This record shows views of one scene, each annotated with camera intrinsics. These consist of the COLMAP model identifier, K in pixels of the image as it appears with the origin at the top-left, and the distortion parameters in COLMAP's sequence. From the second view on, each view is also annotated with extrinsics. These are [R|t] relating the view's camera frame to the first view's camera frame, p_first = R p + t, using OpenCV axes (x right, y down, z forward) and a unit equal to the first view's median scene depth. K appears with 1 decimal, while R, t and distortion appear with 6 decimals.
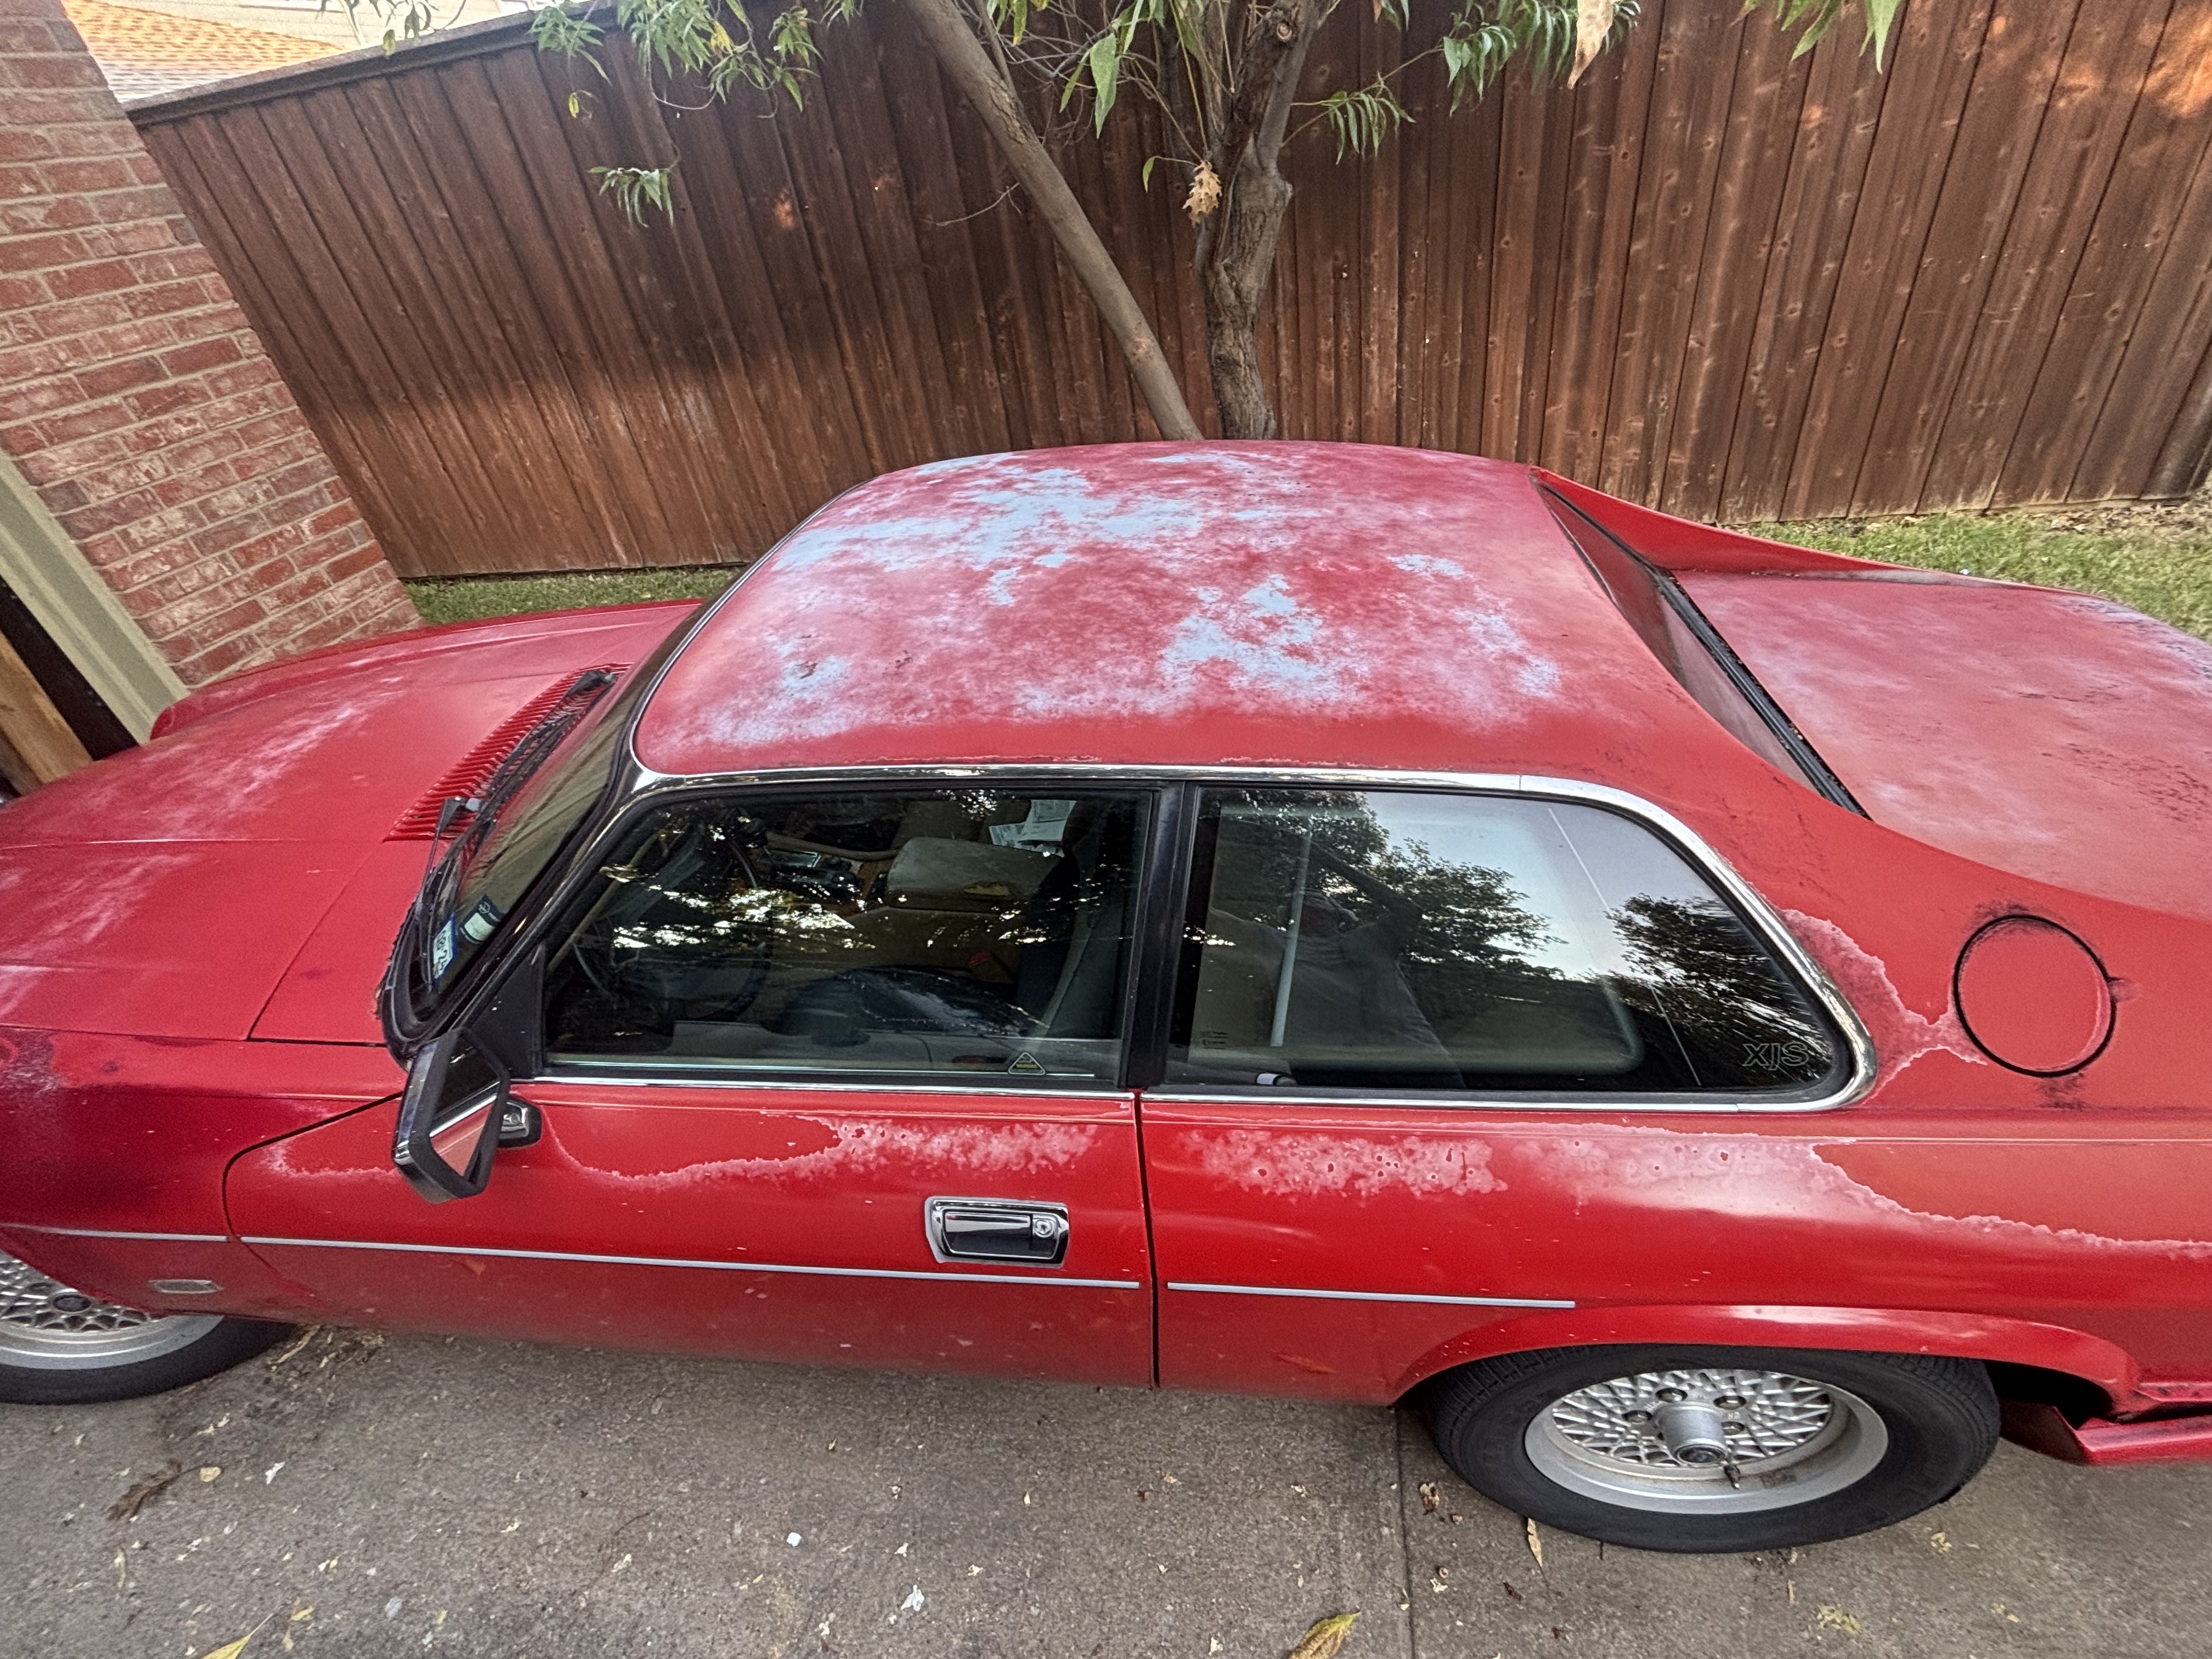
lens RADIAL K [[1007.3, 0, 1105.4], [0, 1007.3, 824.9], [0, 0, 1]] dist [0.003016, 0.000994]
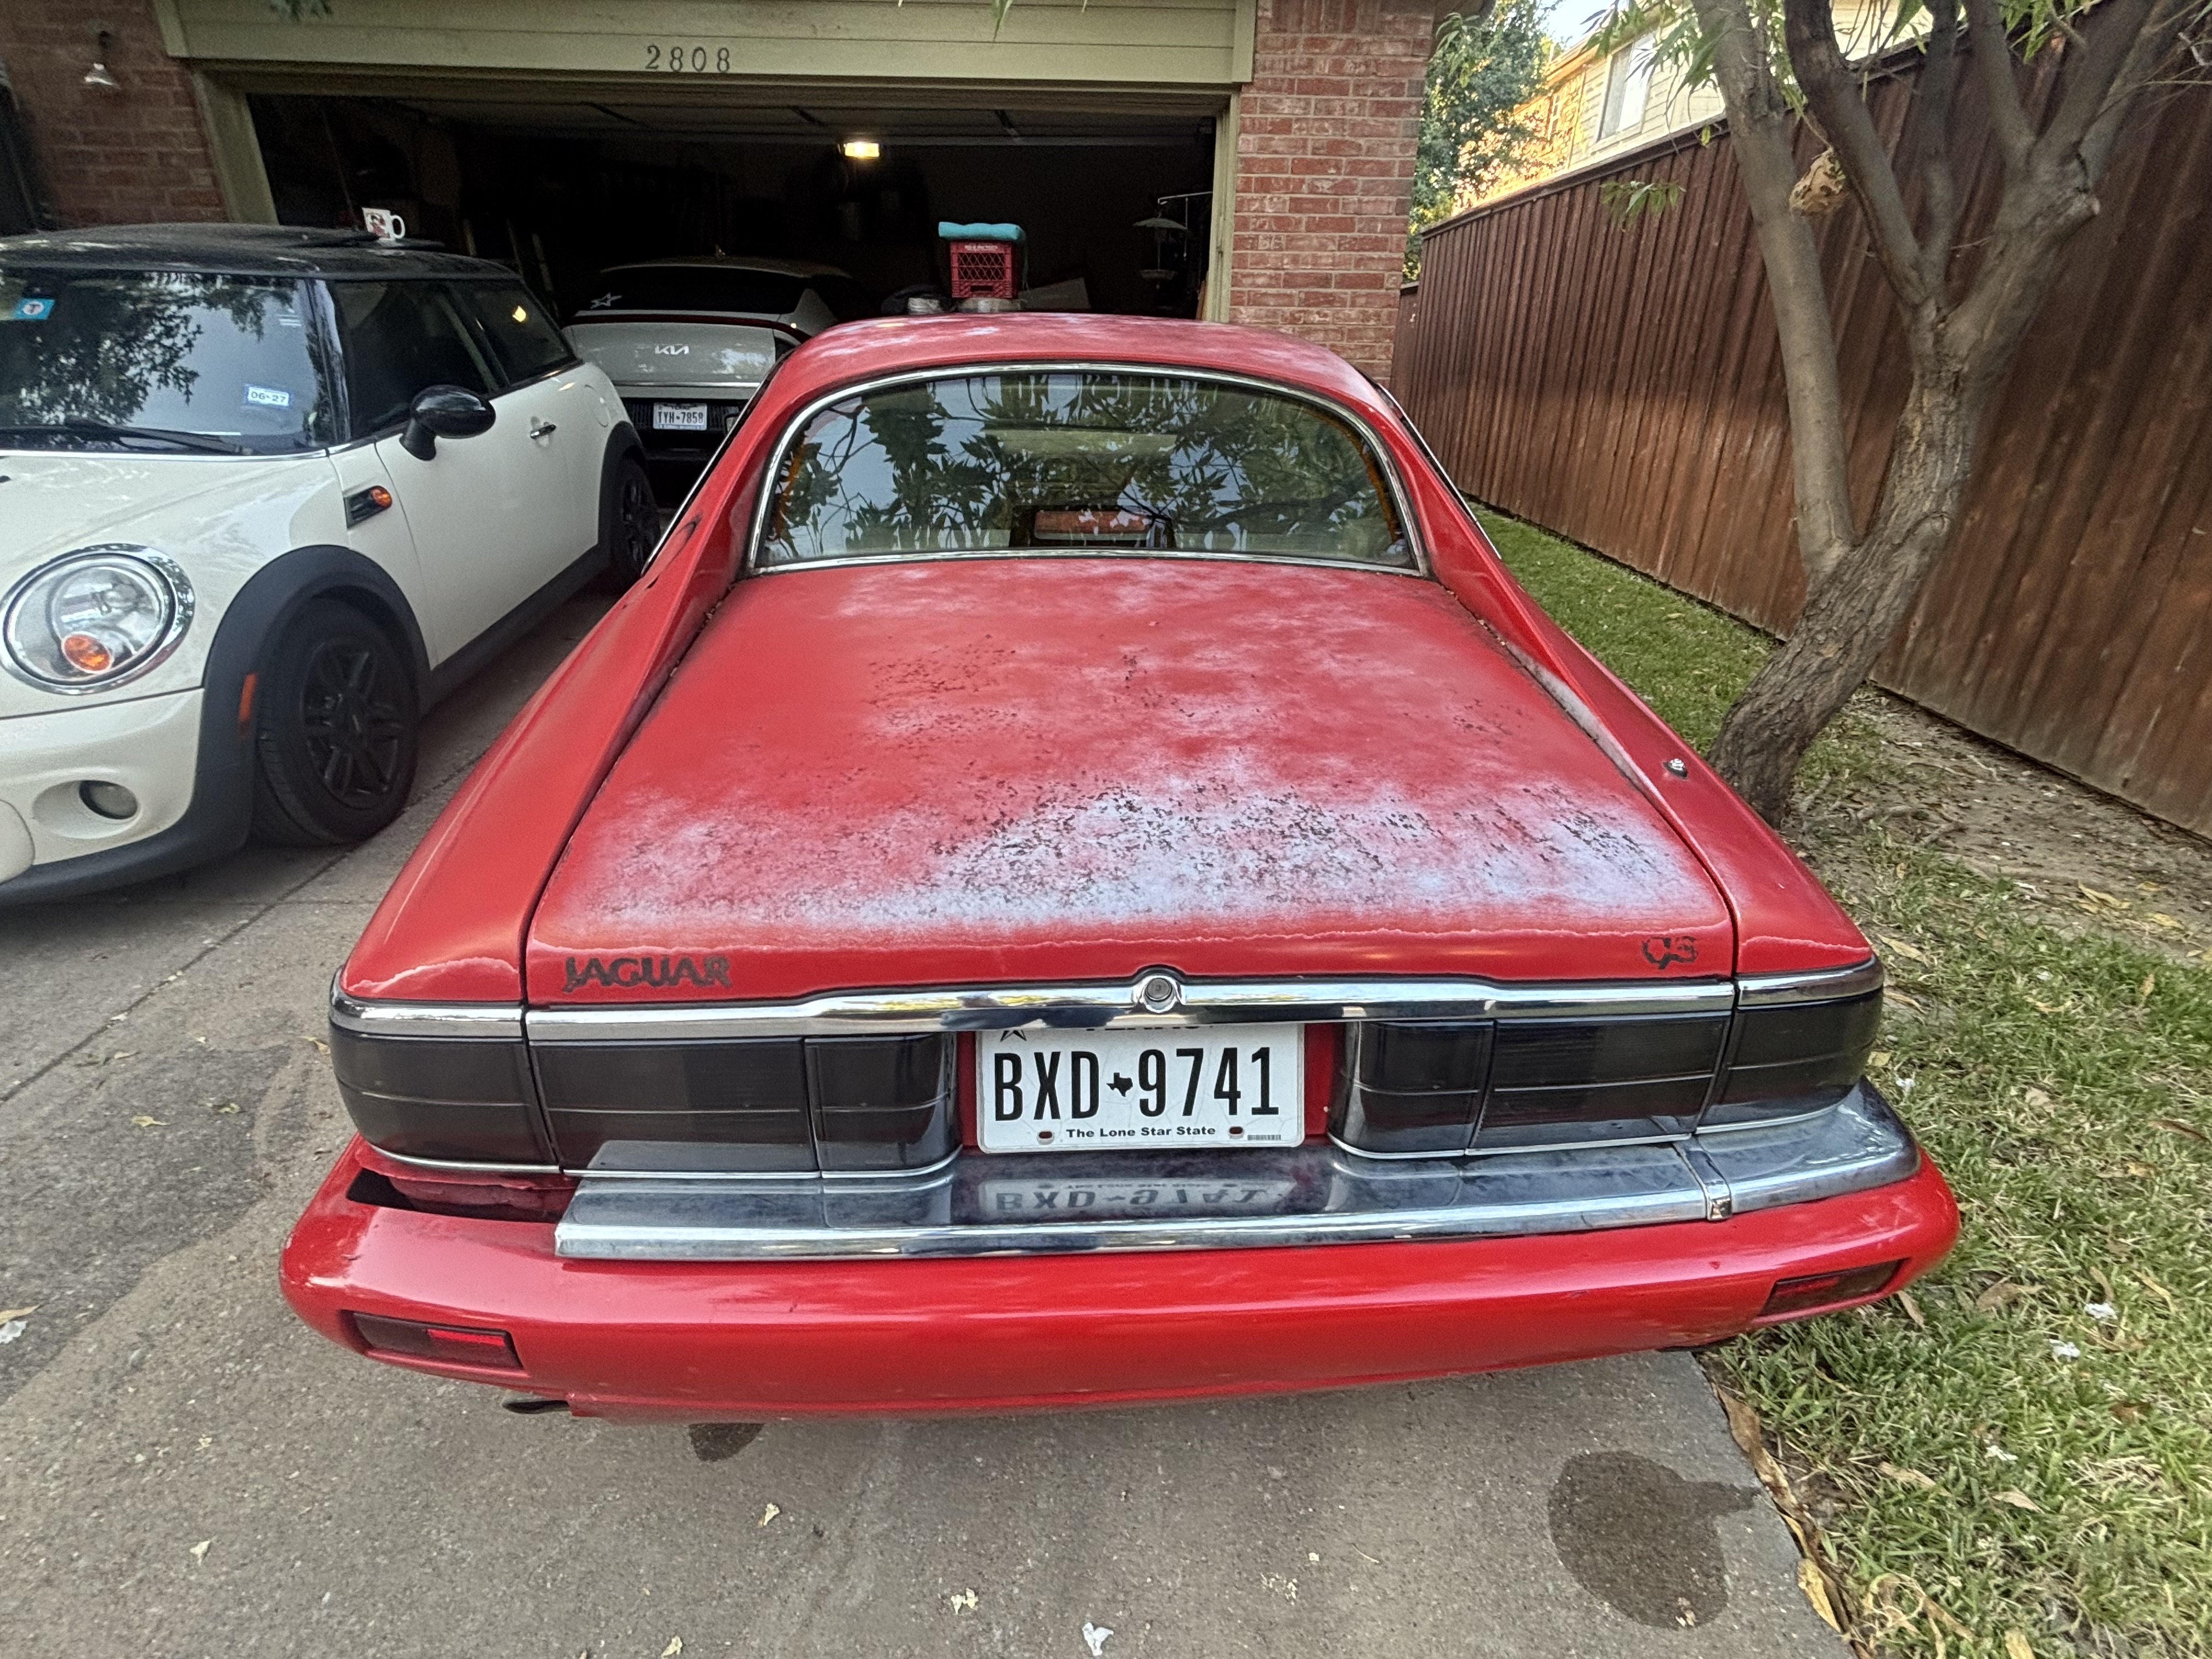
lens RADIAL K [[1048.4, 0, 1106.3], [0, 1048.4, 830.3], [0, 0, 1]] dist [-0.000843, -0.000083]
pose [[0.183692, 0.533818, -0.825407, 0.746399], [-0.607264, 0.721924, 0.331747, -0.132427], [0.772973, 0.440301, 0.456780, 0.291442]]
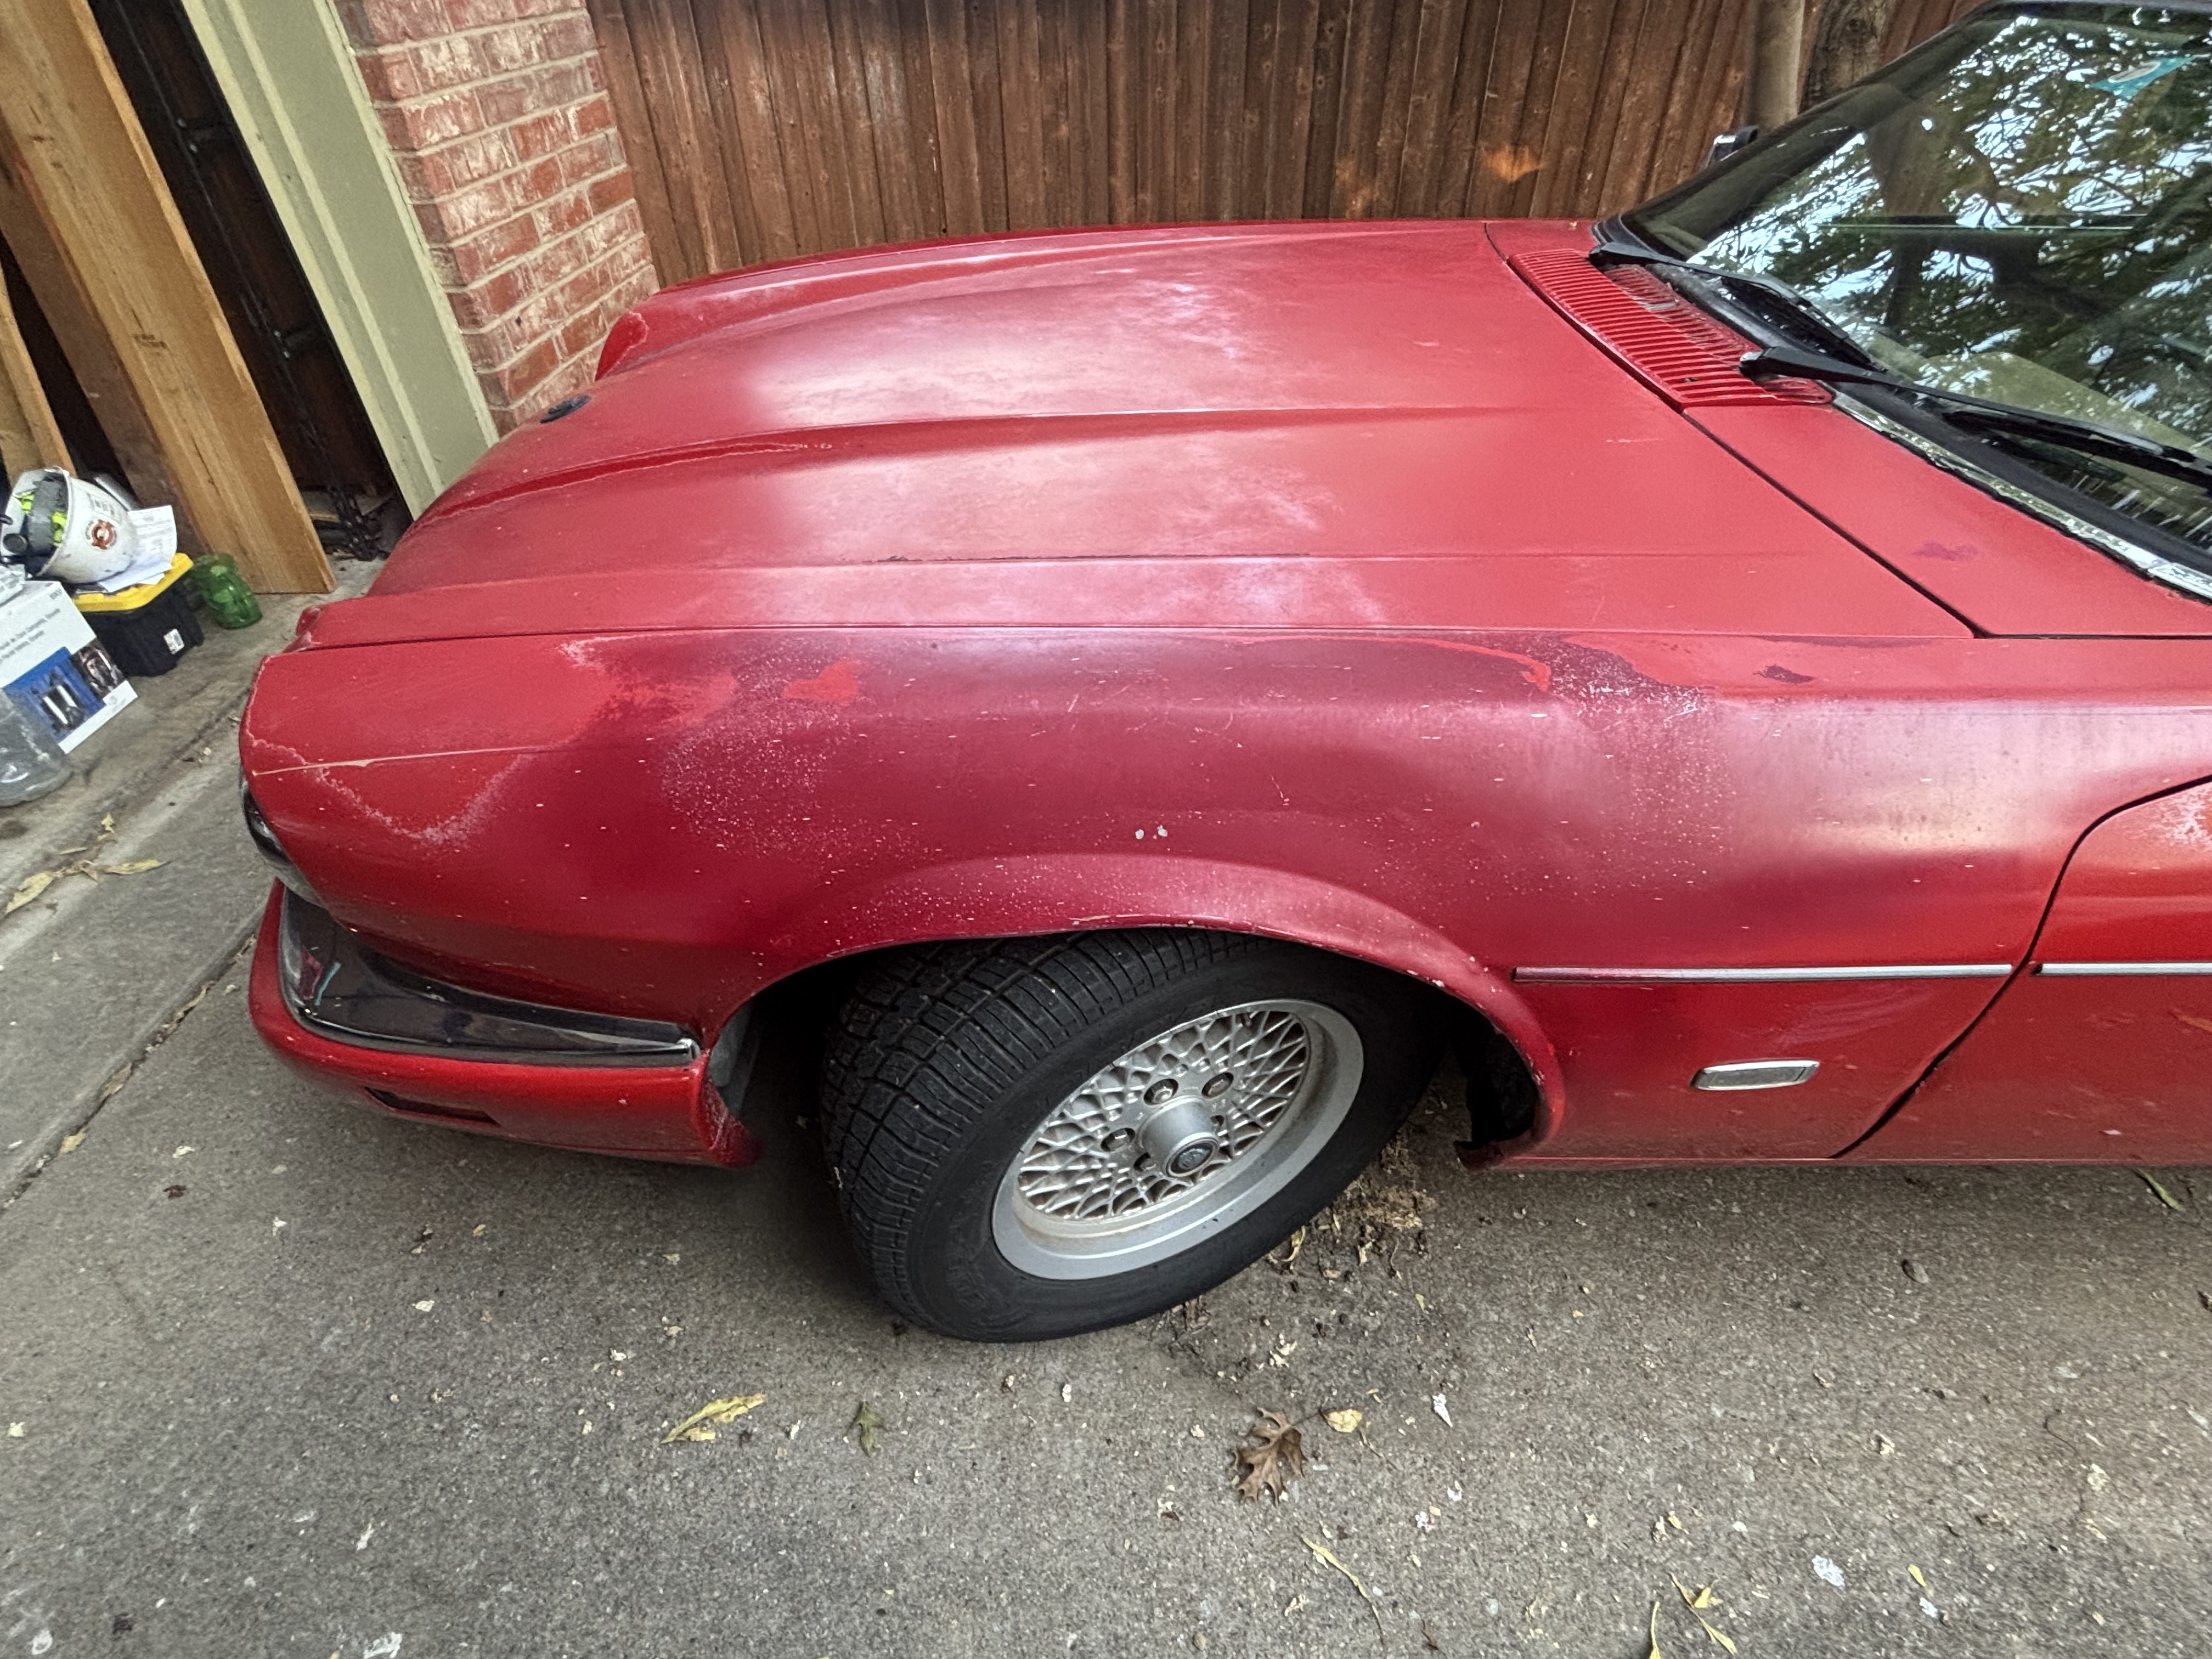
lens RADIAL K [[1117.0, 0, 1102.2], [0, 1117.0, 826.4], [0, 0, 1]] dist [0.003580, 0.000056]
pose [[0.985391, 0.014980, 0.169646, -0.551110], [-0.027049, 0.997246, 0.069052, 0.110388], [-0.168145, -0.072632, 0.983083, 0.171319]]
